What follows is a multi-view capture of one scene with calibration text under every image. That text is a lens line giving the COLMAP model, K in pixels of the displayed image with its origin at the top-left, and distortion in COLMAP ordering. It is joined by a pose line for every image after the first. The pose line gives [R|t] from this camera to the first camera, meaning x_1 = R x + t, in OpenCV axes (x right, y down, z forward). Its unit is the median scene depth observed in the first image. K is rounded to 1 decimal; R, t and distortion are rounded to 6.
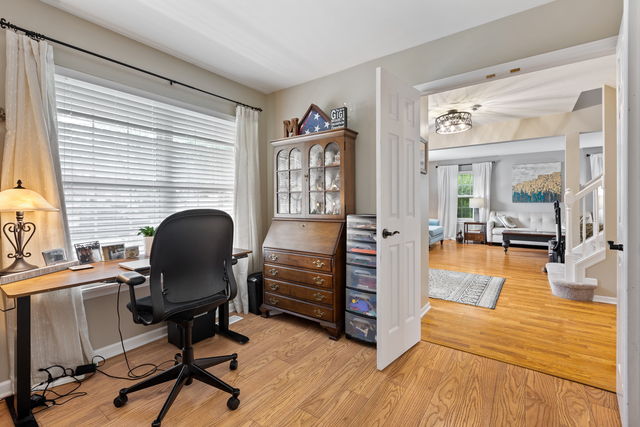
lens RADIAL K [[287.8, 0, 314.5], [0, 287.8, 203.4], [0, 0, 1]] dist [0.000815, -0.000716]
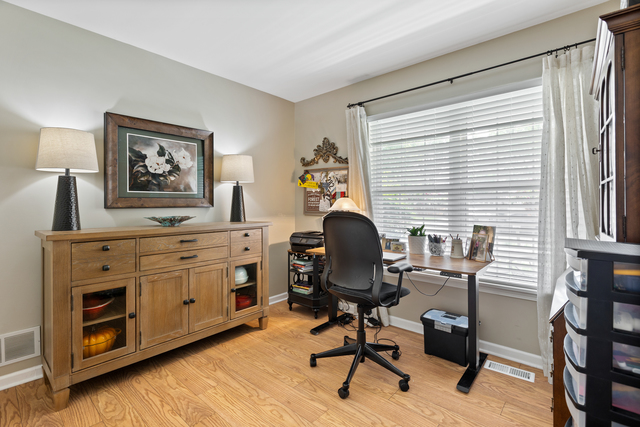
lens RADIAL K [[298.4, 0, 319.2], [0, 298.4, 206.8], [0, 0, 1]] dist [-0.008480, -0.000248]
pose [[-0.088460, 0.004828, -0.996068, 0.569742], [-0.008063, 0.999952, 0.005563, -0.000852], [0.996047, 0.008523, -0.088417, 0.695839]]
